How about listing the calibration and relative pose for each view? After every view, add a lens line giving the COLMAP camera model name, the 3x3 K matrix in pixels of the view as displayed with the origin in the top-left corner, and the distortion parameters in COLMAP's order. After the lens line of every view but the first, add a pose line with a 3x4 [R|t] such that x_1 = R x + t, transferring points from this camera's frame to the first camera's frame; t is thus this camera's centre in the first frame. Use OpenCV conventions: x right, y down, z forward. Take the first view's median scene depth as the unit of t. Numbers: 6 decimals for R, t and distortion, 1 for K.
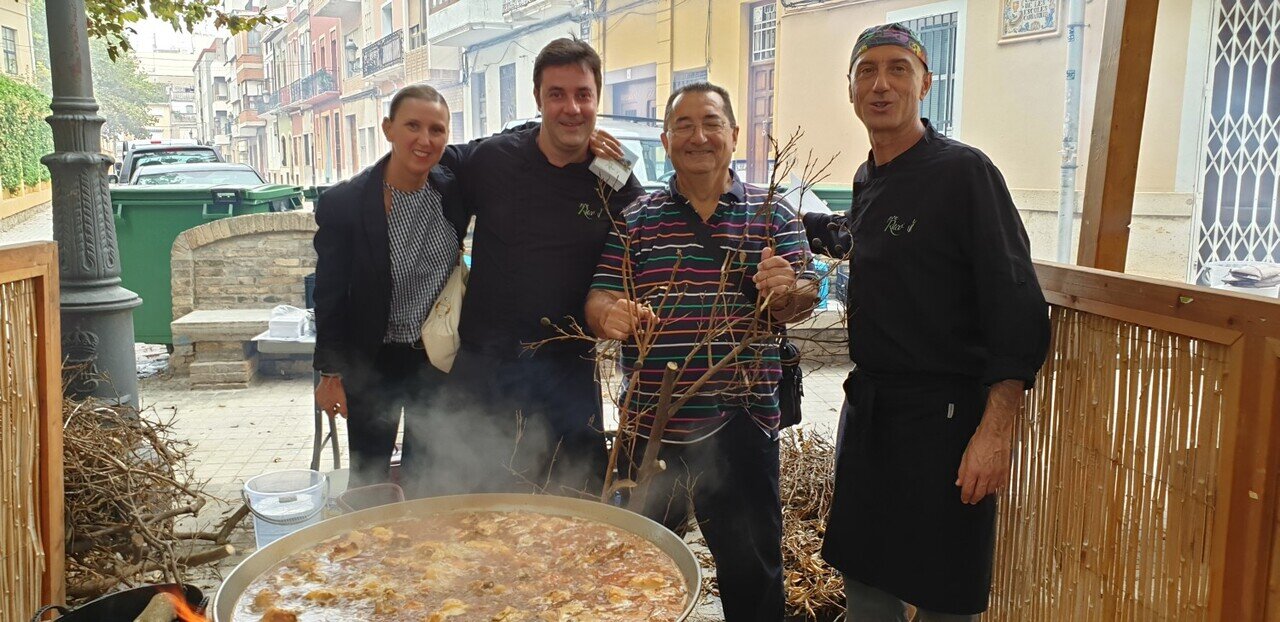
lens RADIAL K [[926.8, 0, 644.7], [0, 926.8, 250.7], [0, 0, 1]] dist [-0.001256, 0.004451]
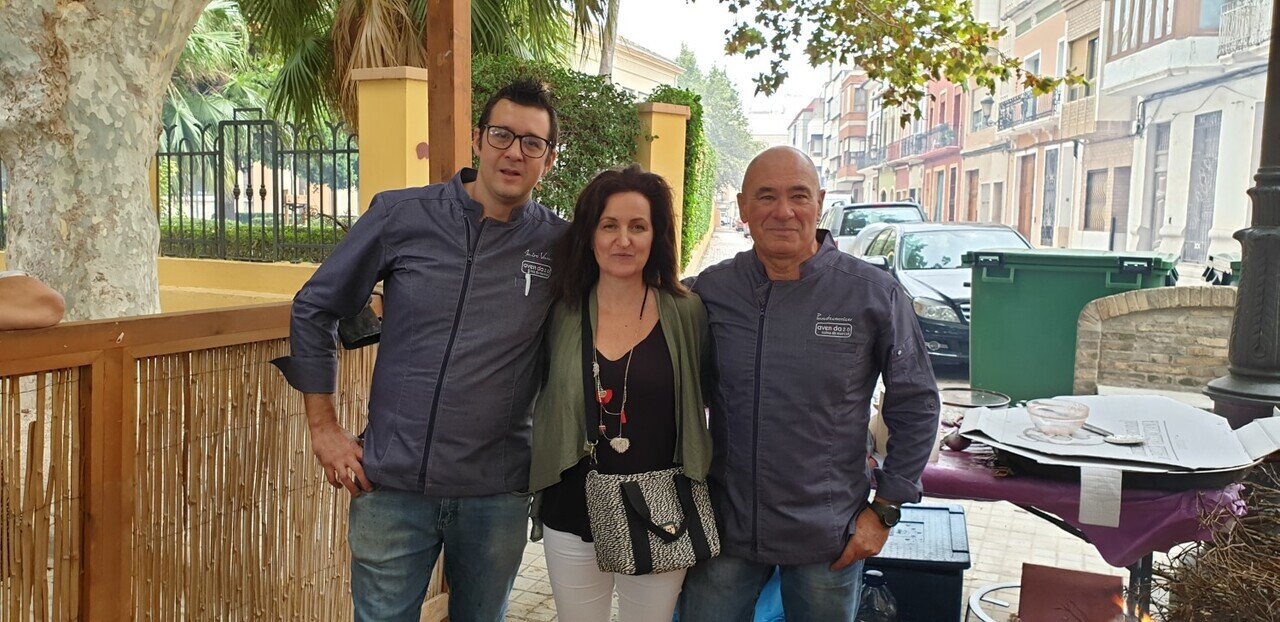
lens RADIAL K [[926.8, 0, 644.7], [0, 926.8, 250.7], [0, 0, 1]] dist [-0.001256, 0.004451]
pose [[0.867835, 0.036589, -0.495503, -0.165433], [-0.063758, 0.997241, -0.038030, -0.002526], [0.492744, 0.064596, 0.867773, -0.019018]]
